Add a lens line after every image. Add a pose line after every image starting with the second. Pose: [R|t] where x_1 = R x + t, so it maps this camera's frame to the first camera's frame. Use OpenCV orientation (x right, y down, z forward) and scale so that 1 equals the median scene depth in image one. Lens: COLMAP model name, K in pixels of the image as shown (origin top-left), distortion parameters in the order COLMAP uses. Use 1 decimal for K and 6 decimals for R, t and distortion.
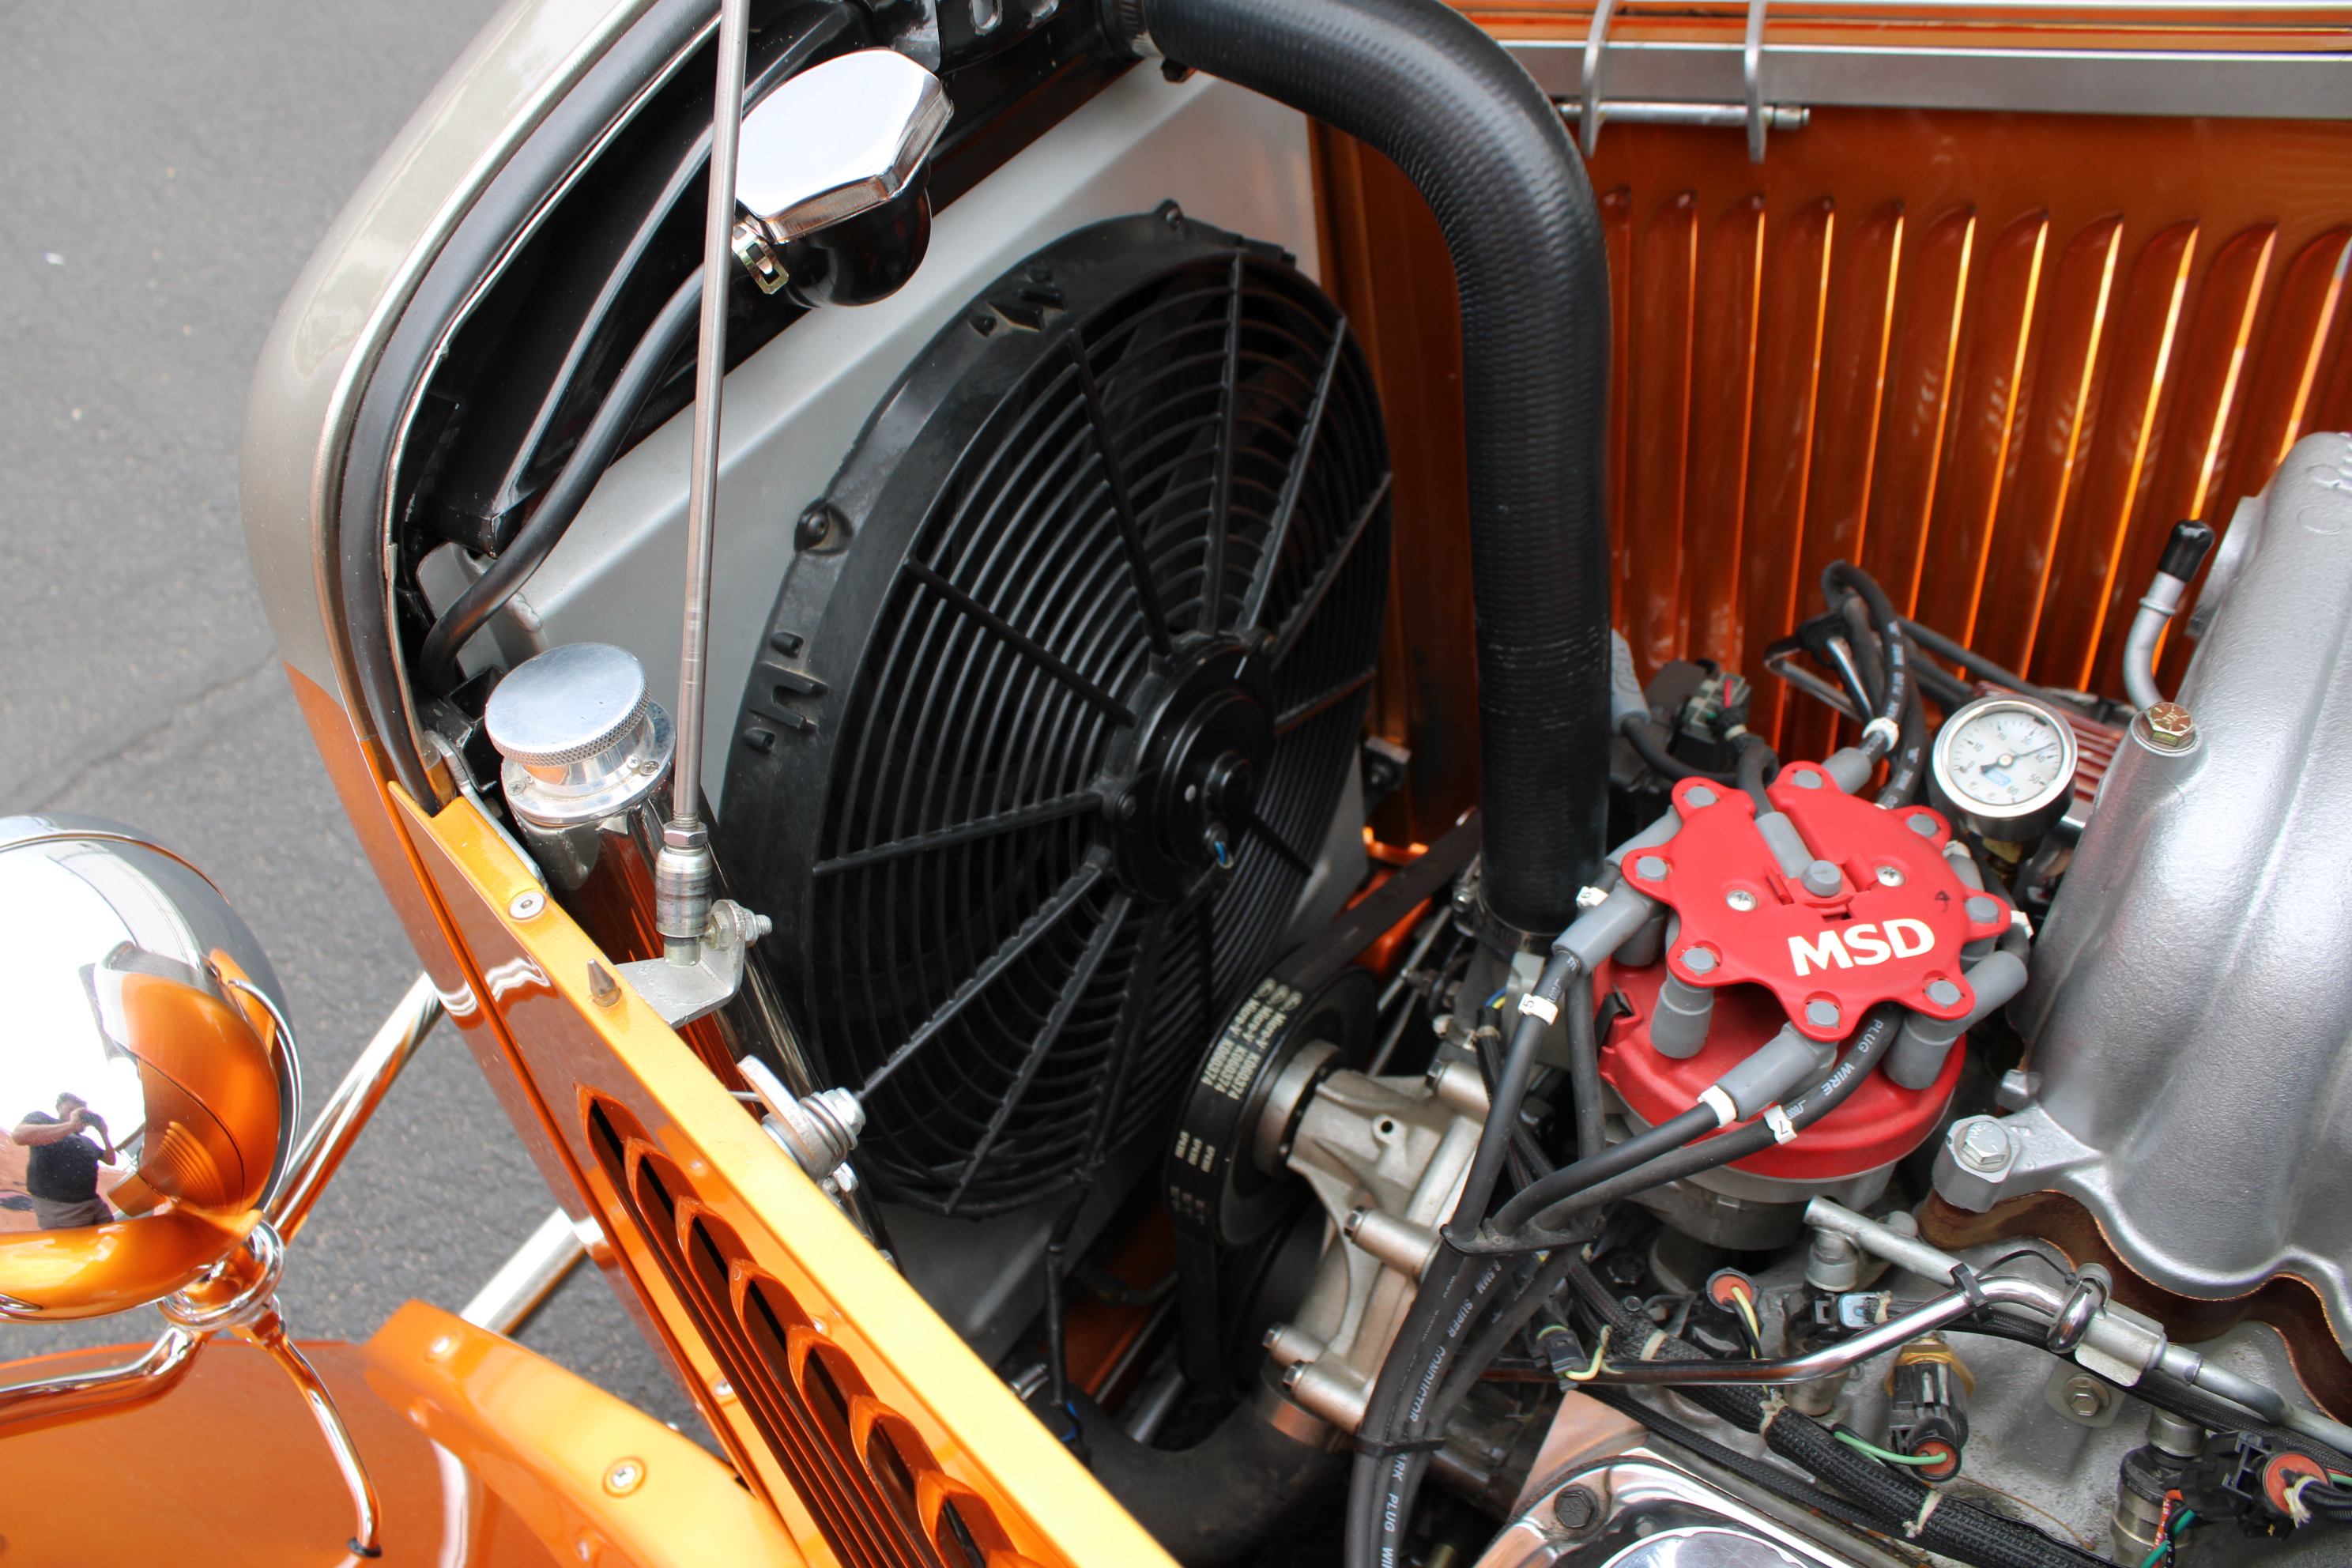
lens RADIAL K [[1938.9, 0, 1152.2], [0, 1938.9, 804.3], [0, 0, 1]] dist [-0.171464, 0.140062]
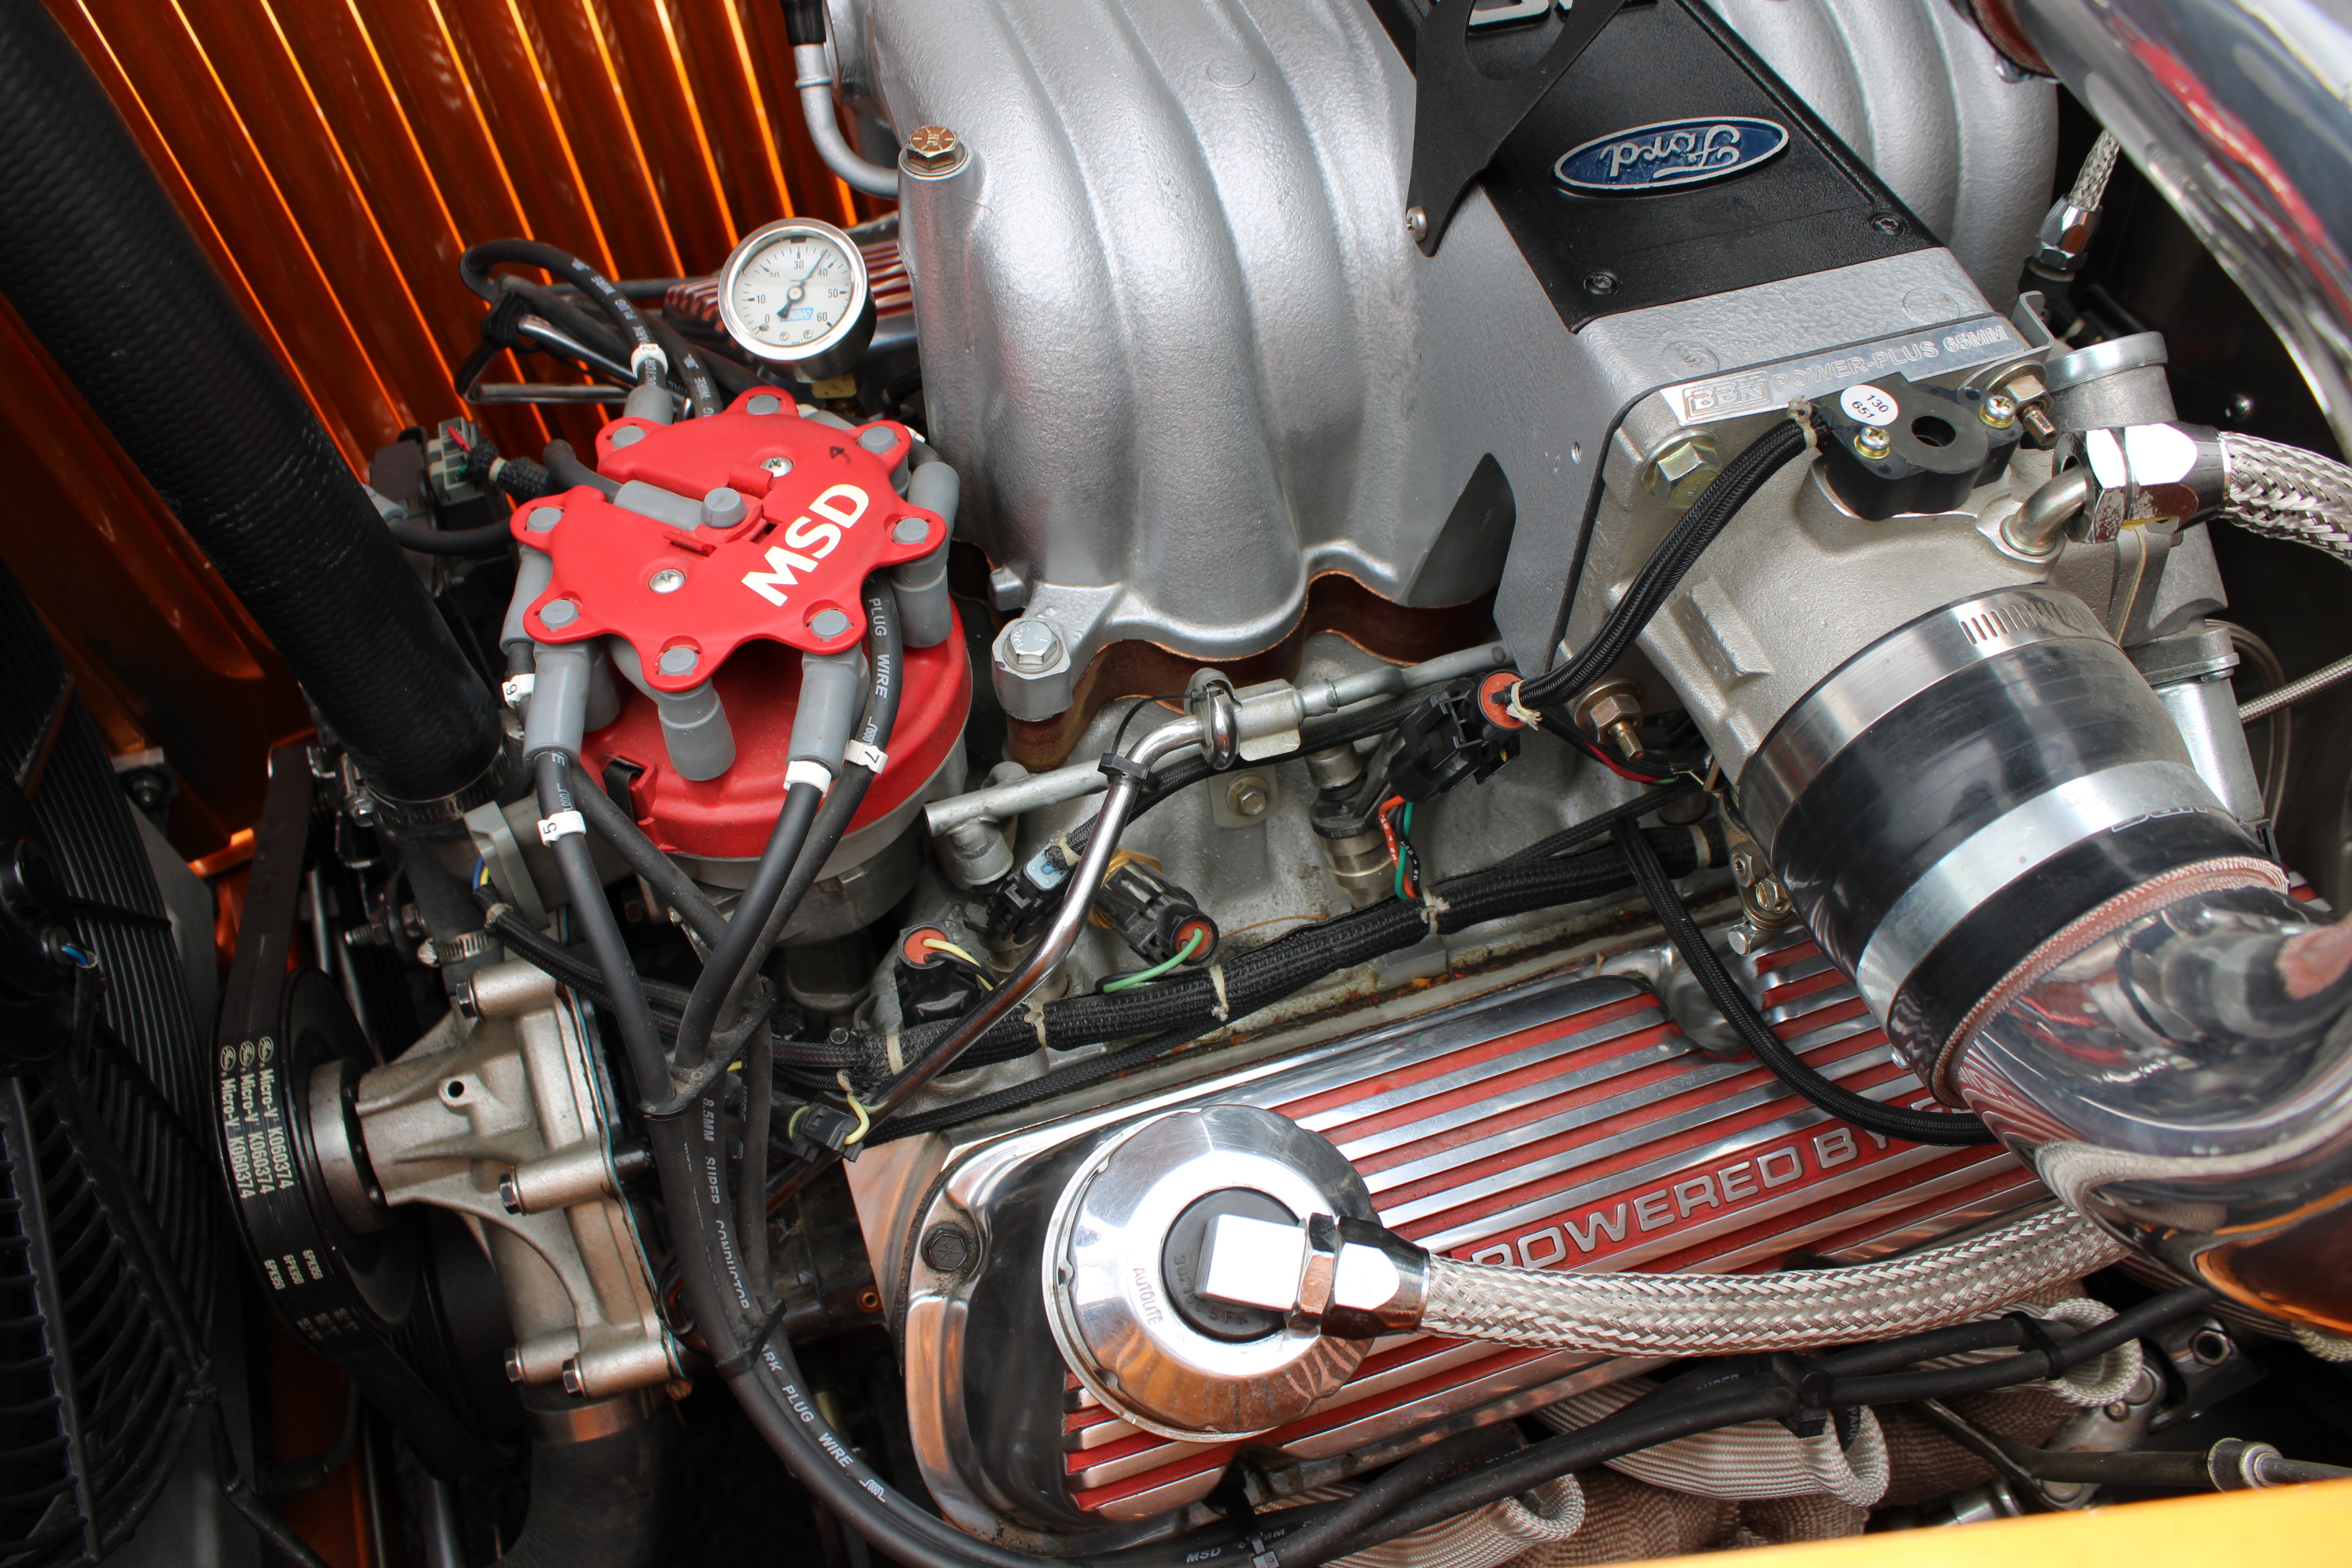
lens RADIAL K [[1938.9, 0, 1152.2], [0, 1938.9, 804.3], [0, 0, 1]] dist [-0.171464, 0.140062]
pose [[0.615089, -0.603048, 0.507936, -0.050005], [0.549745, 0.789812, 0.271987, 0.015100], [-0.565195, 0.111939, 0.817327, 0.184610]]
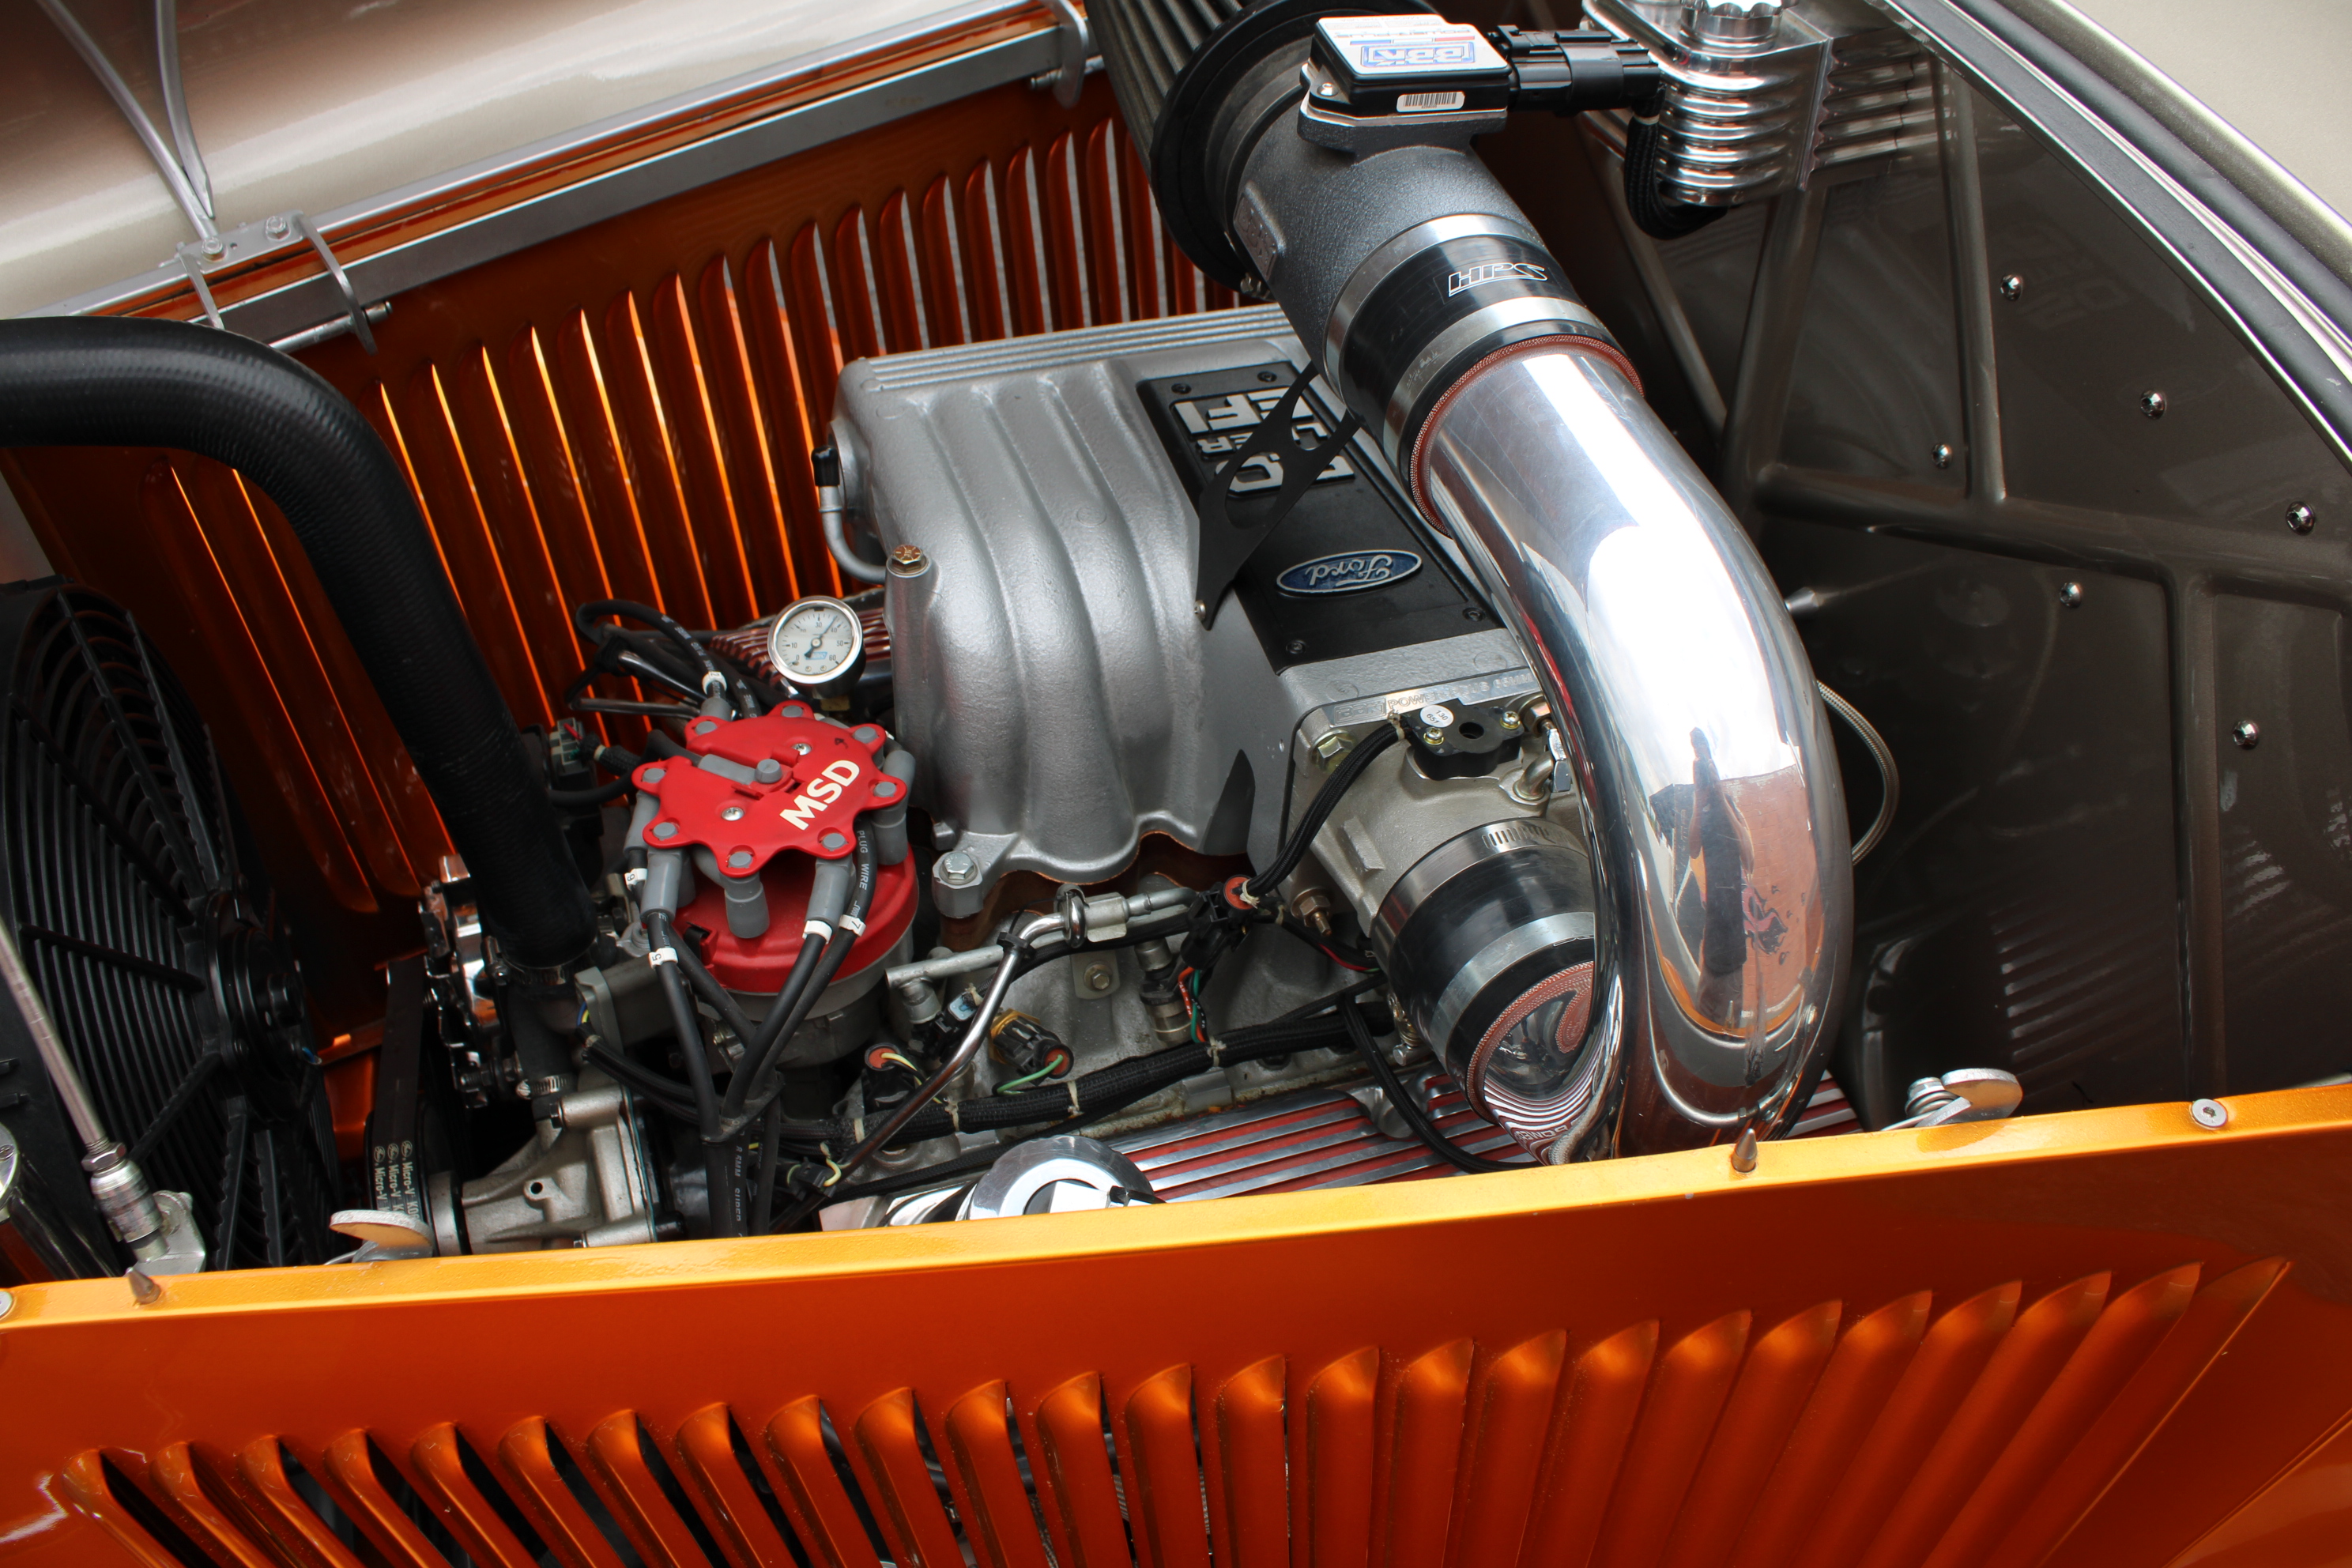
lens RADIAL K [[1921.6, 0, 1175.5], [0, 1921.6, 809.0], [0, 0, 1]] dist [-0.166543, 0.129982]
pose [[0.599471, -0.485904, 0.636028, -0.358293], [0.524096, 0.838892, 0.146912, 0.012466], [-0.604944, 0.245270, 0.757552, -0.225421]]
